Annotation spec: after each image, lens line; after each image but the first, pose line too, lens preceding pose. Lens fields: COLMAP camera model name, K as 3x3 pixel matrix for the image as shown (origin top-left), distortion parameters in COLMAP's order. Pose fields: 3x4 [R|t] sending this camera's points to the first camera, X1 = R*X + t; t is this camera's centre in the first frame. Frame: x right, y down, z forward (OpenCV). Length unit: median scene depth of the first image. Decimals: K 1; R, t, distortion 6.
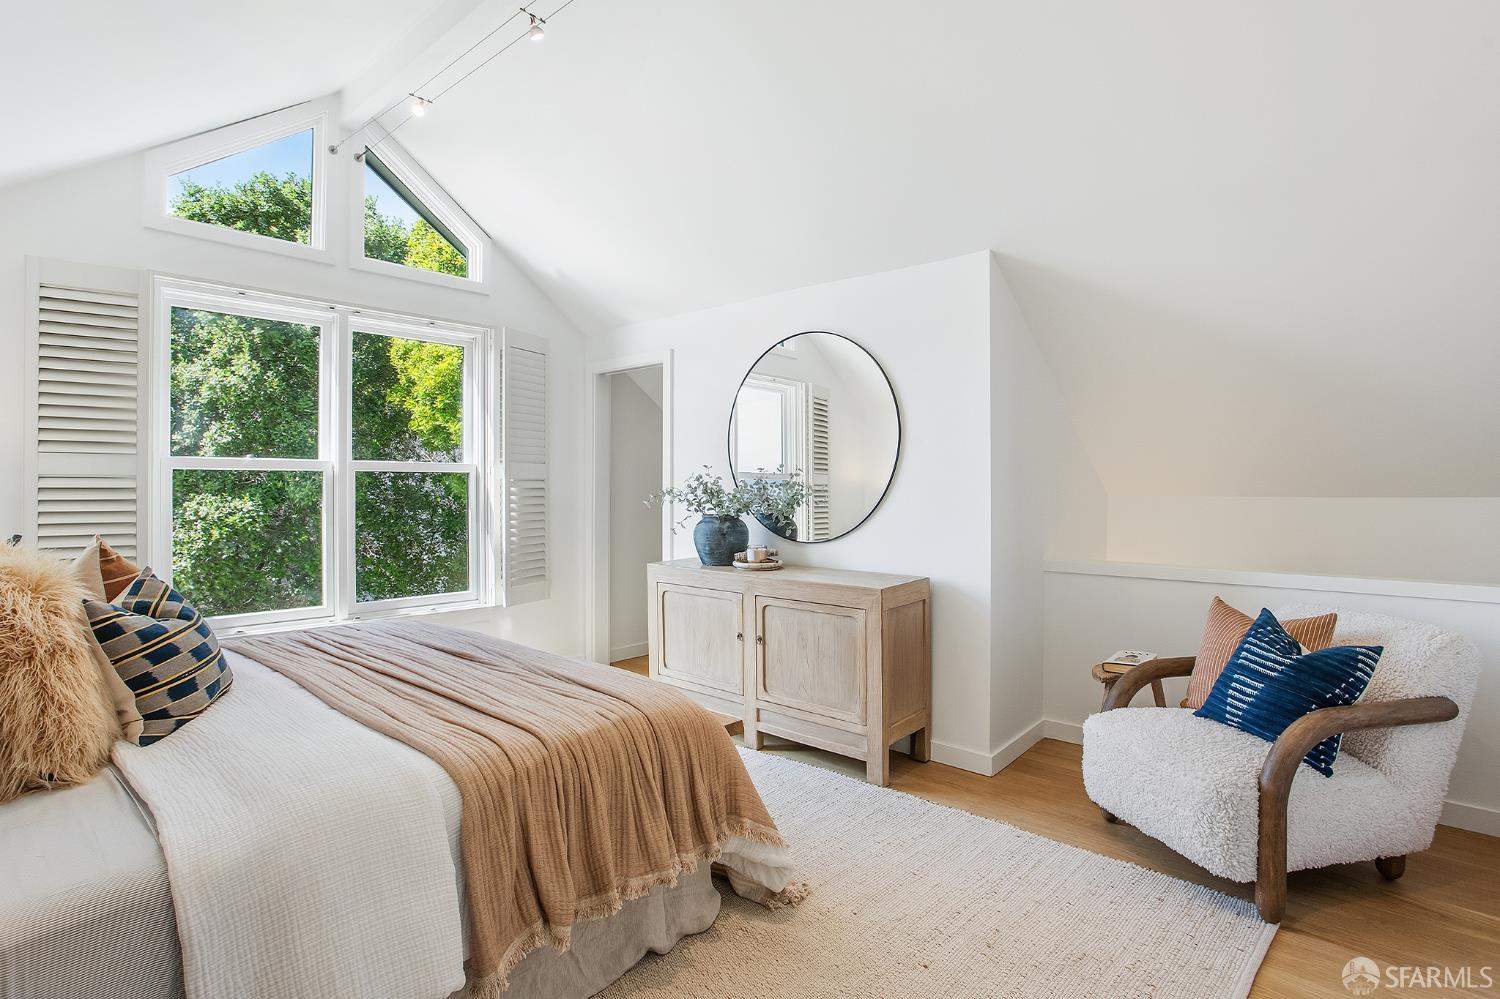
lens RADIAL K [[751.9, 0, 747.3], [0, 751.9, 487.2], [0, 0, 1]] dist [-0.065401, 0.031359]
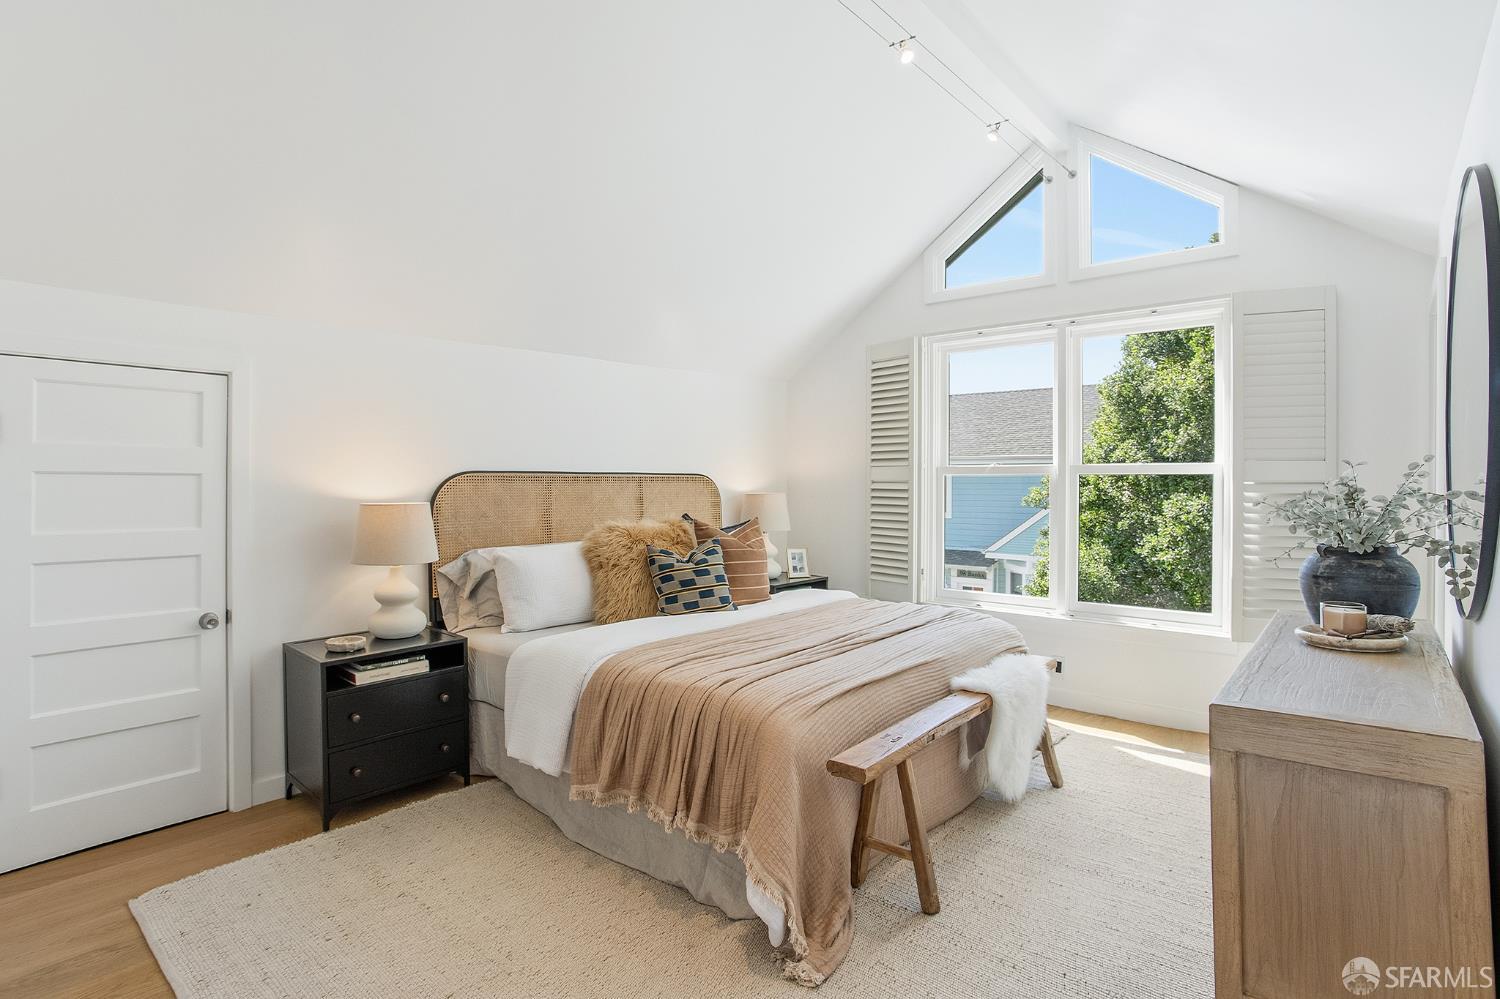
lens RADIAL K [[751.9, 0, 747.3], [0, 751.9, 487.2], [0, 0, 1]] dist [-0.065401, 0.031359]
pose [[0.028751, 0.007625, -0.999558, 0.575365], [-0.003576, 0.999965, 0.007525, -0.012014], [0.999580, 0.003358, 0.028777, 0.578786]]
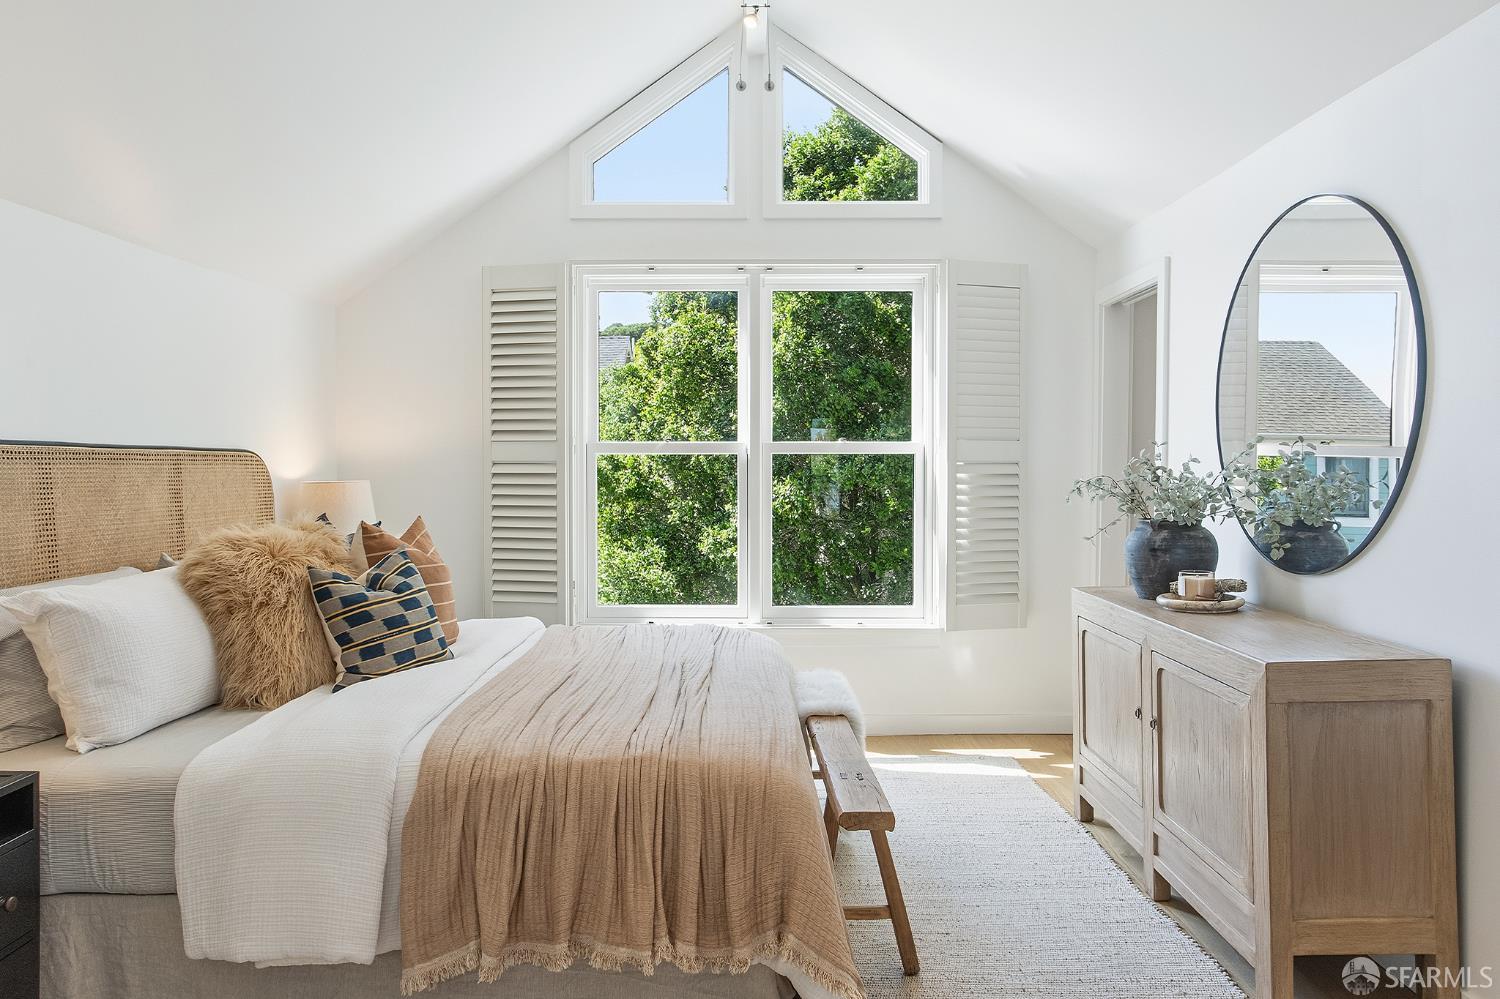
lens RADIAL K [[1059.0, 0, 743.2], [0, 1059.0, 501.5], [0, 0, 1]] dist [0.001272, 0.005943]
pose [[0.665609, 0.023975, -0.745916, 0.432100], [-0.000941, 0.999510, 0.031287, -0.005686], [0.746300, -0.020123, 0.665305, 0.169589]]
